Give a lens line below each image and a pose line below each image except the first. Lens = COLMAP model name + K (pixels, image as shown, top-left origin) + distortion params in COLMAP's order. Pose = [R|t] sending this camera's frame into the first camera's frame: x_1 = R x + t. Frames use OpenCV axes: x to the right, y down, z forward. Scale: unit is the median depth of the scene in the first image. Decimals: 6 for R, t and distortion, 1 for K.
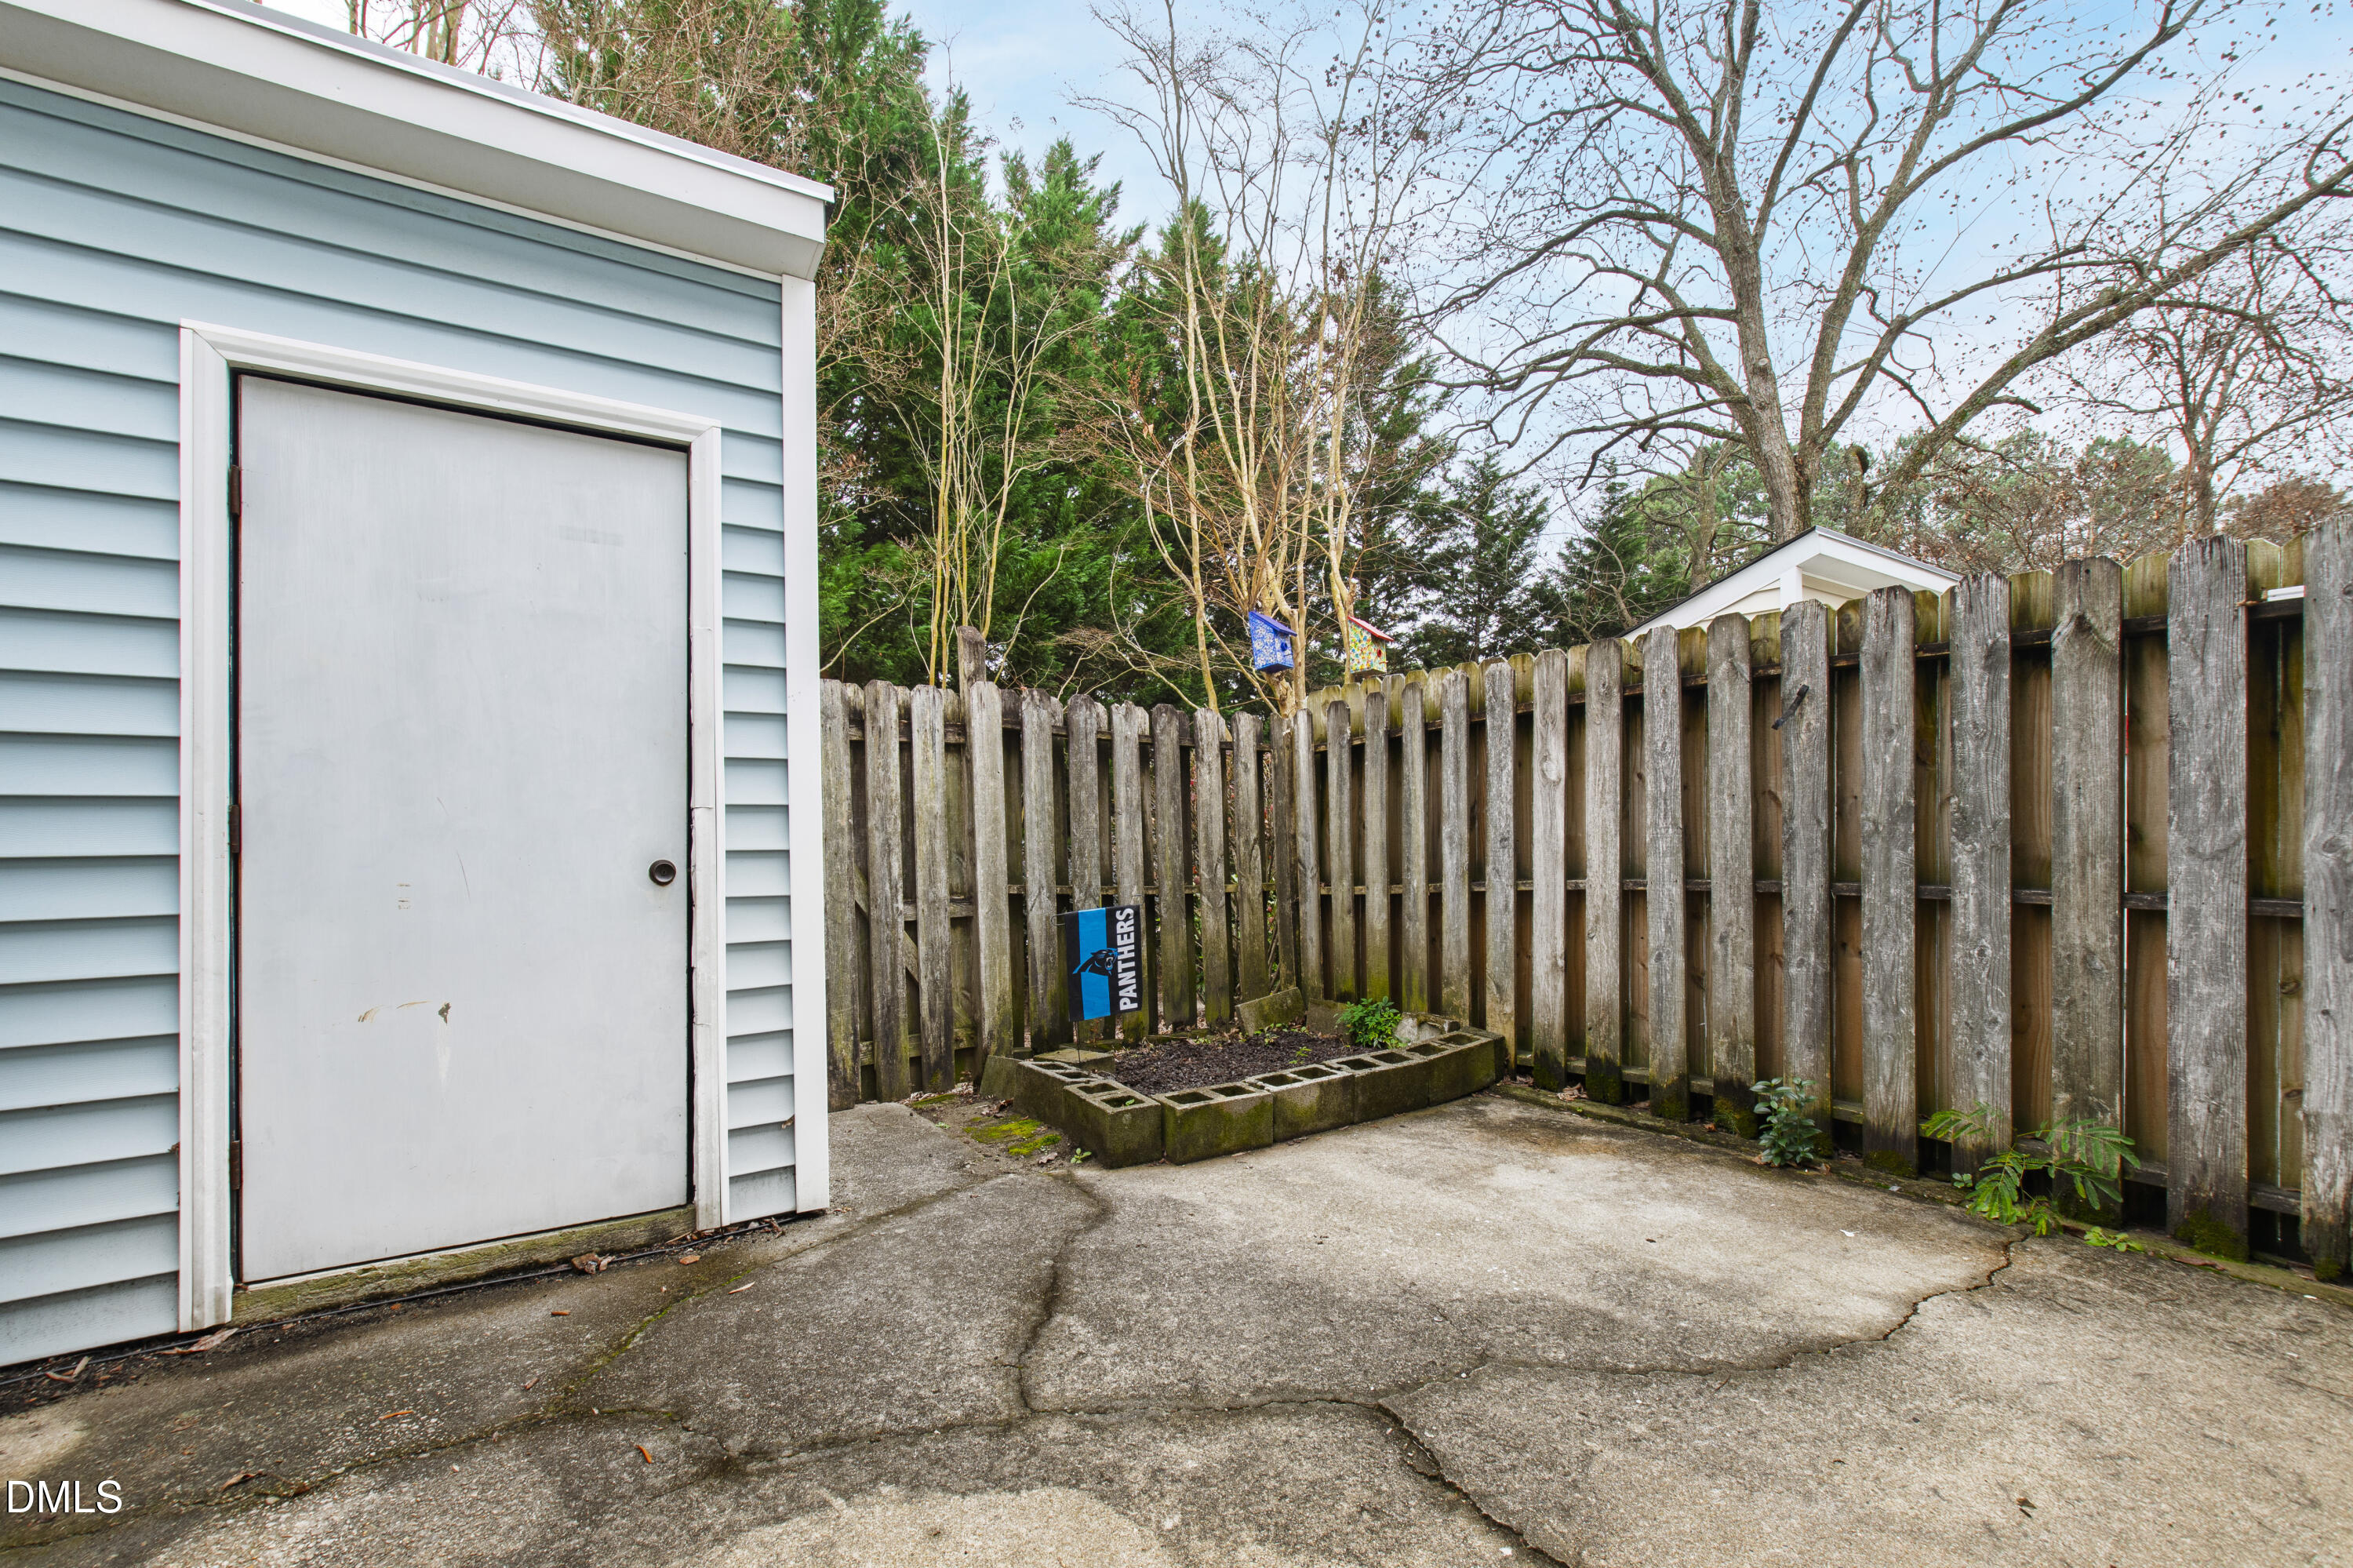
lens RADIAL K [[1039.1, 0, 1156.6], [0, 1039.1, 823.2], [0, 0, 1]] dist [0.003194, -0.001590]
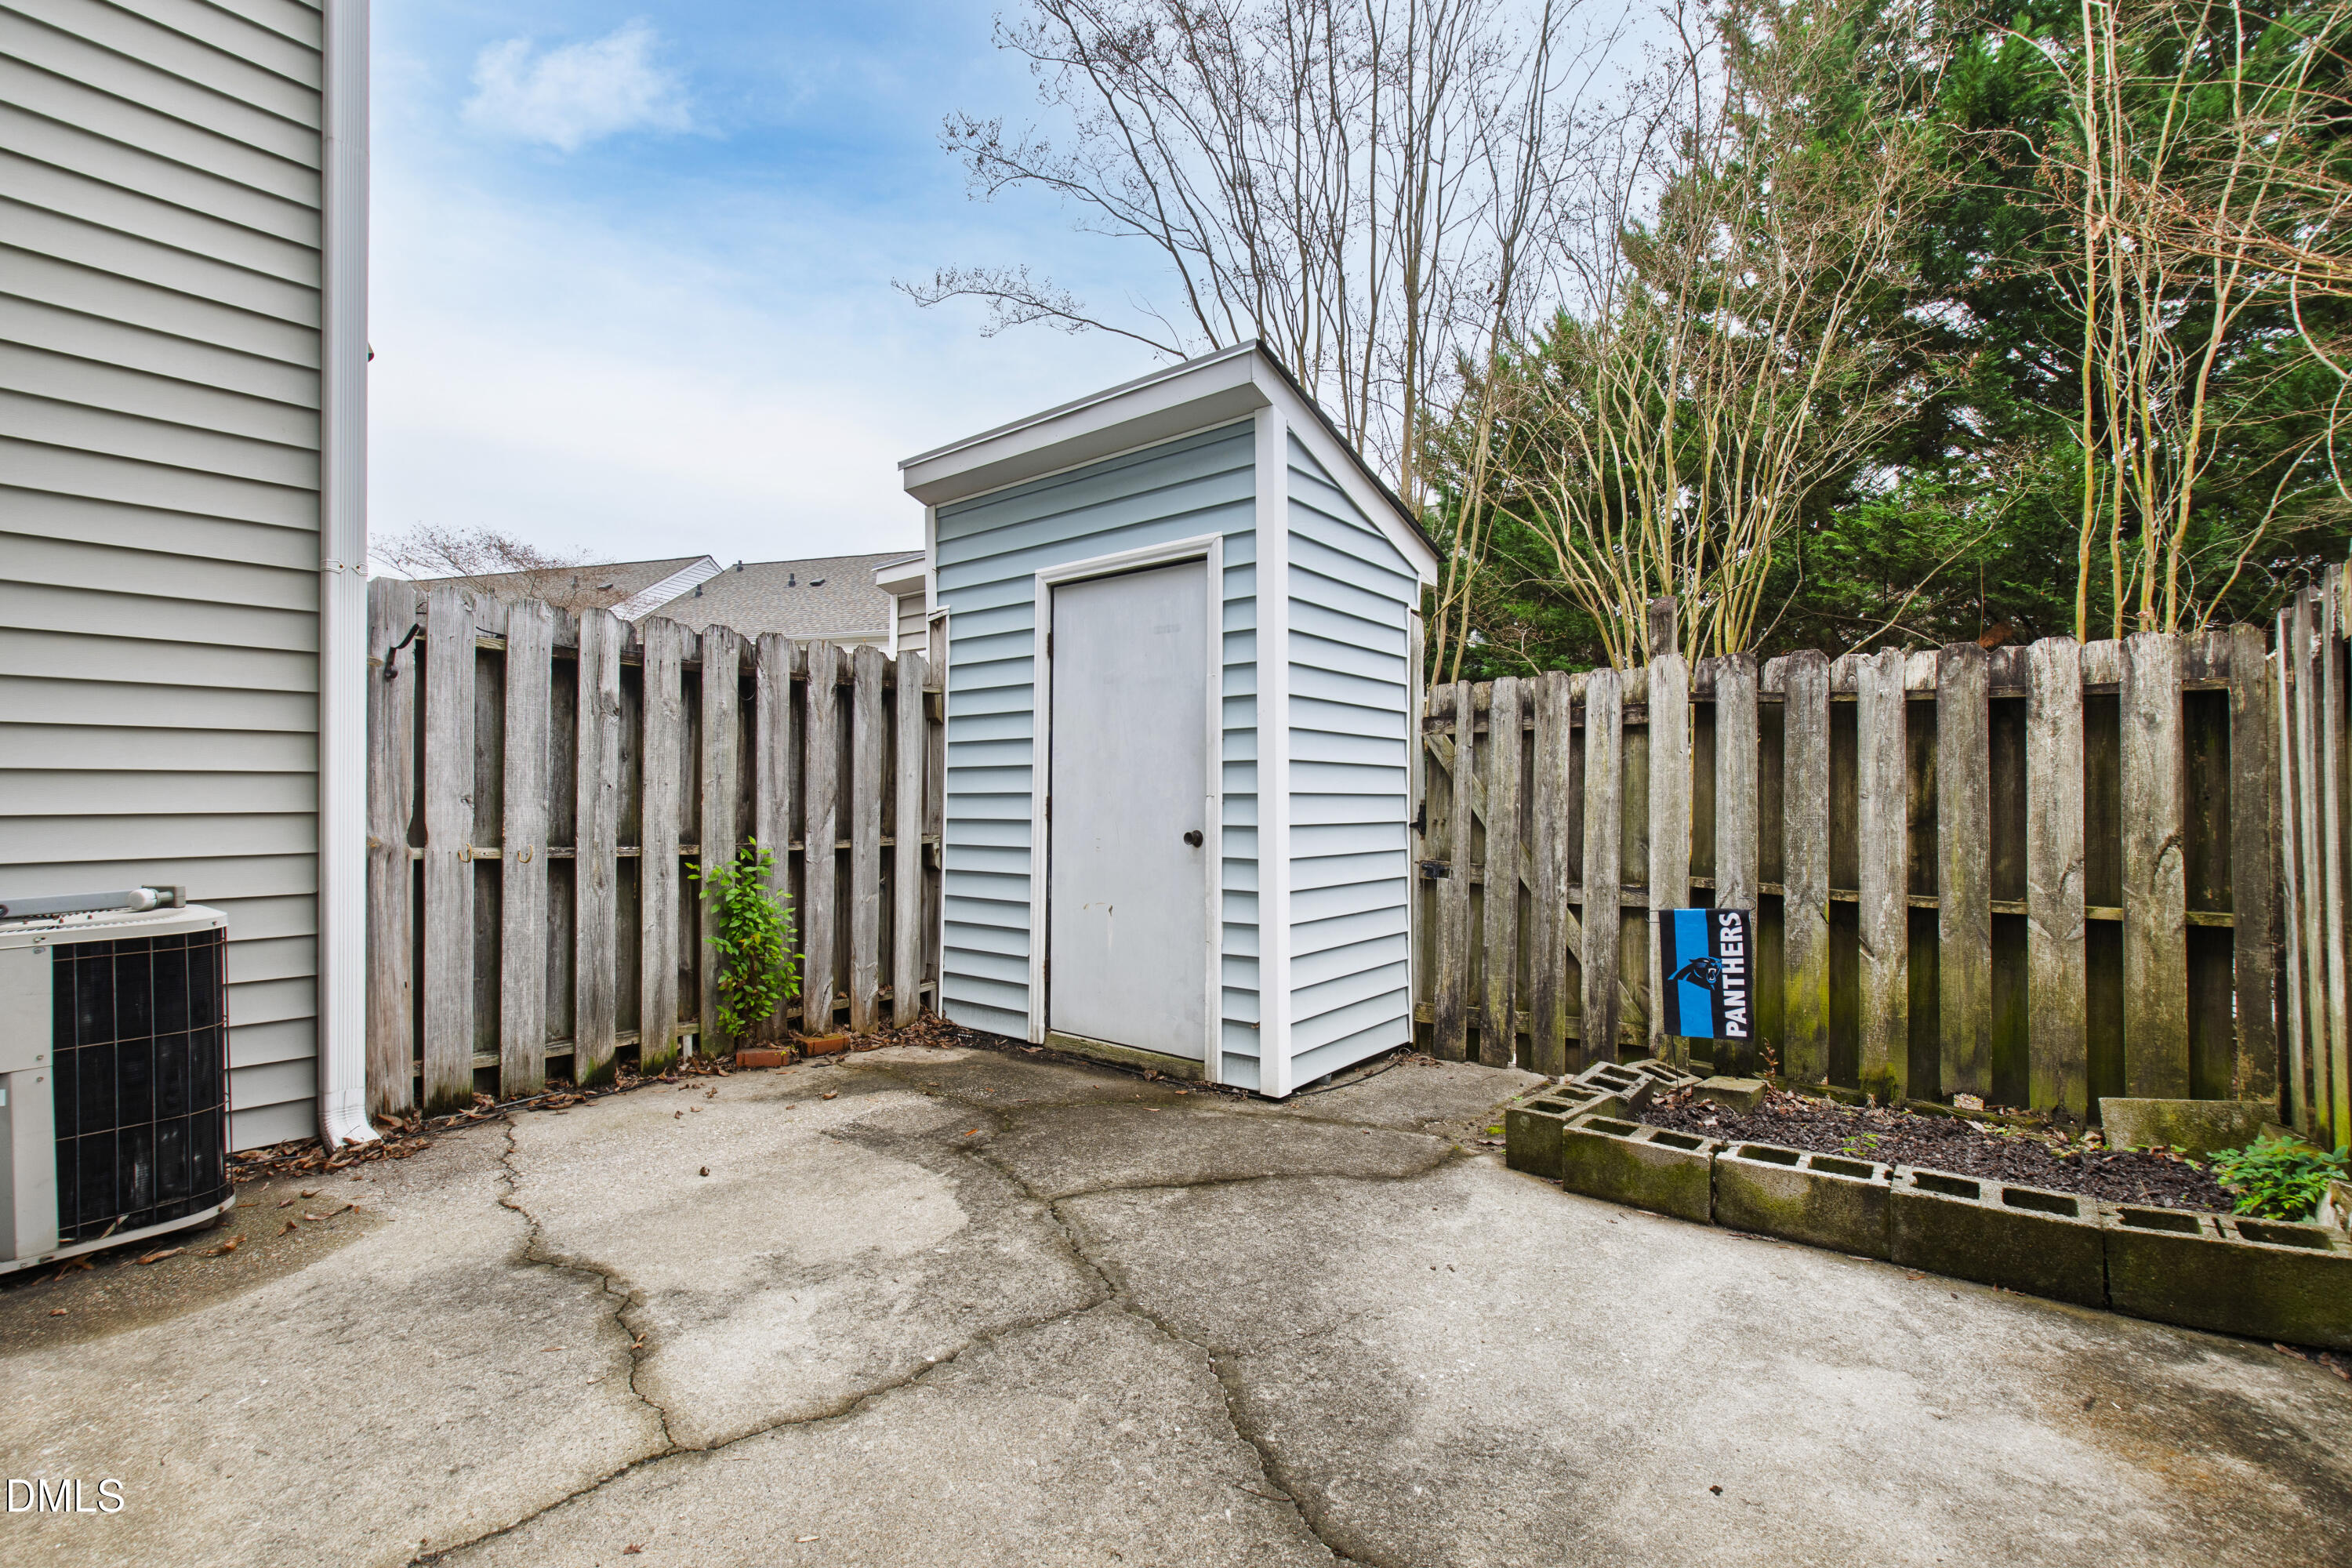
lens RADIAL K [[1038.7, 0, 1176.4], [0, 1038.7, 789.8], [0, 0, 1]] dist [0.003194, -0.001590]
pose [[0.309943, -0.009521, -0.950708, 0.681888], [-0.004920, 0.999920, -0.011618, -0.004201], [0.950743, 0.008279, 0.309871, 0.353036]]
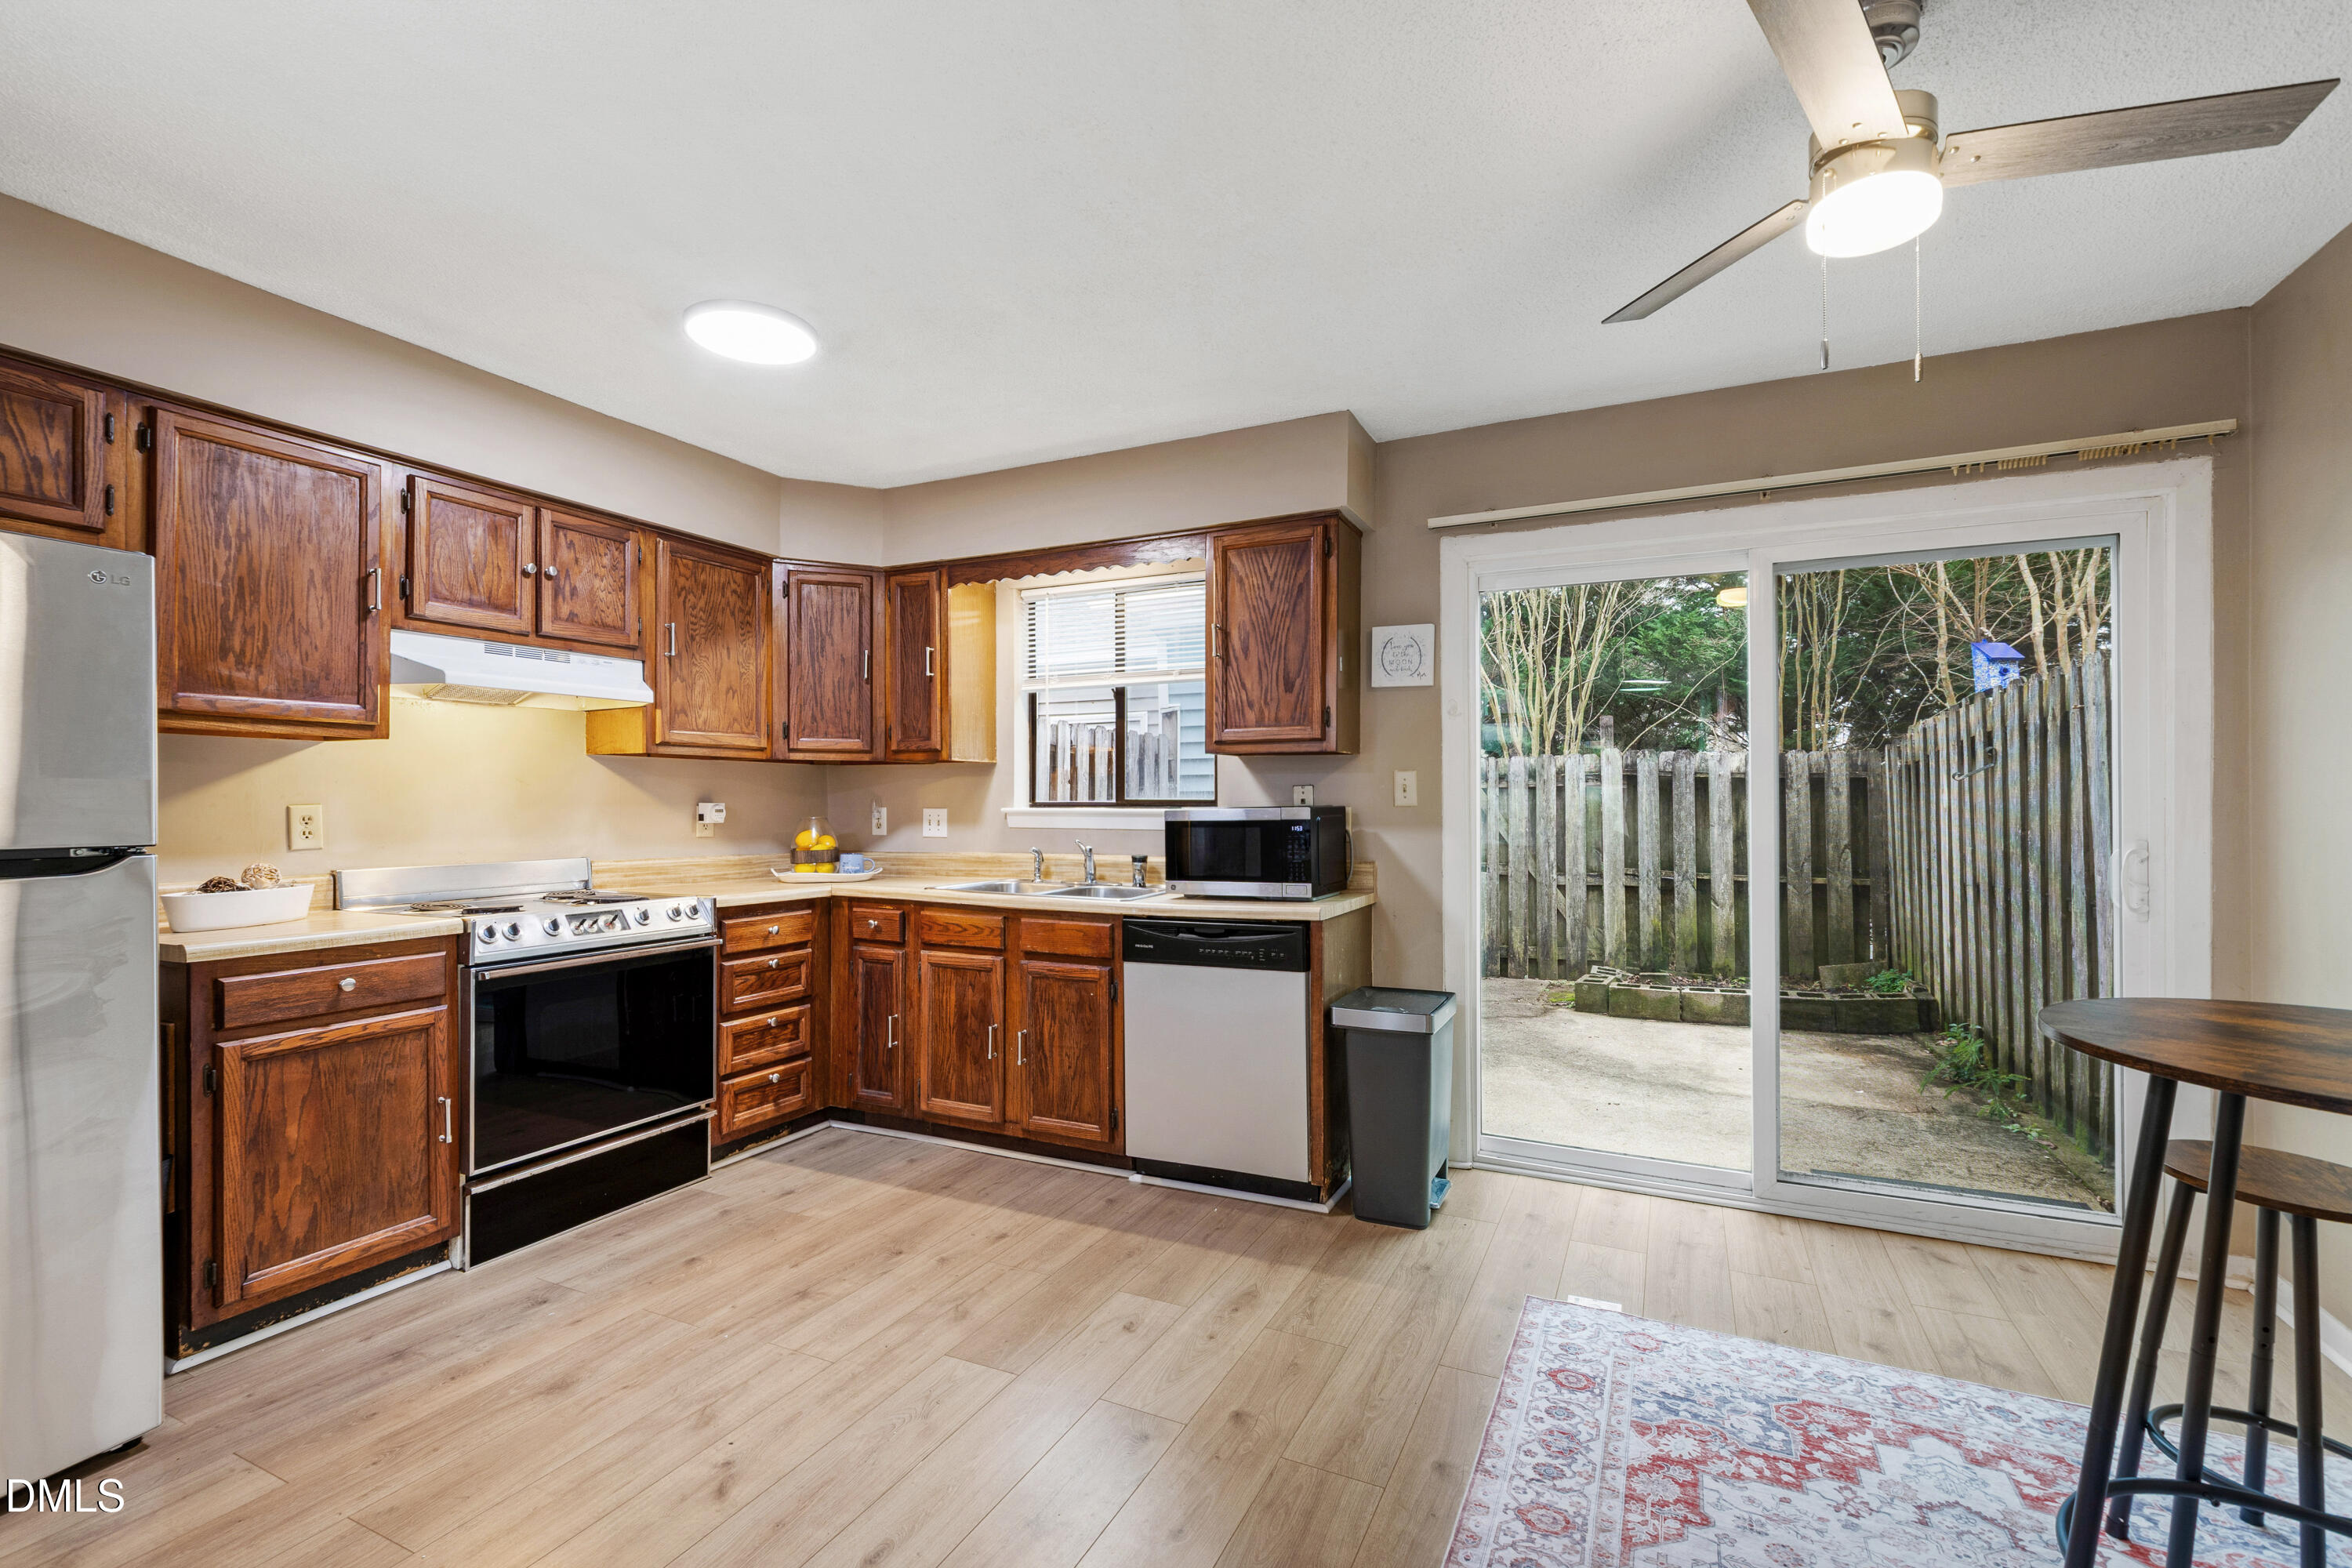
lens RADIAL K [[1038.7, 0, 1172.6], [0, 1038.7, 792.1], [0, 0, 1]] dist [0.003194, -0.001590]
pose [[0.512631, -0.013736, -0.858499, 1.098547], [0.001703, 0.999886, -0.014982, -0.047441], [0.858608, 0.006218, 0.512596, -0.582328]]
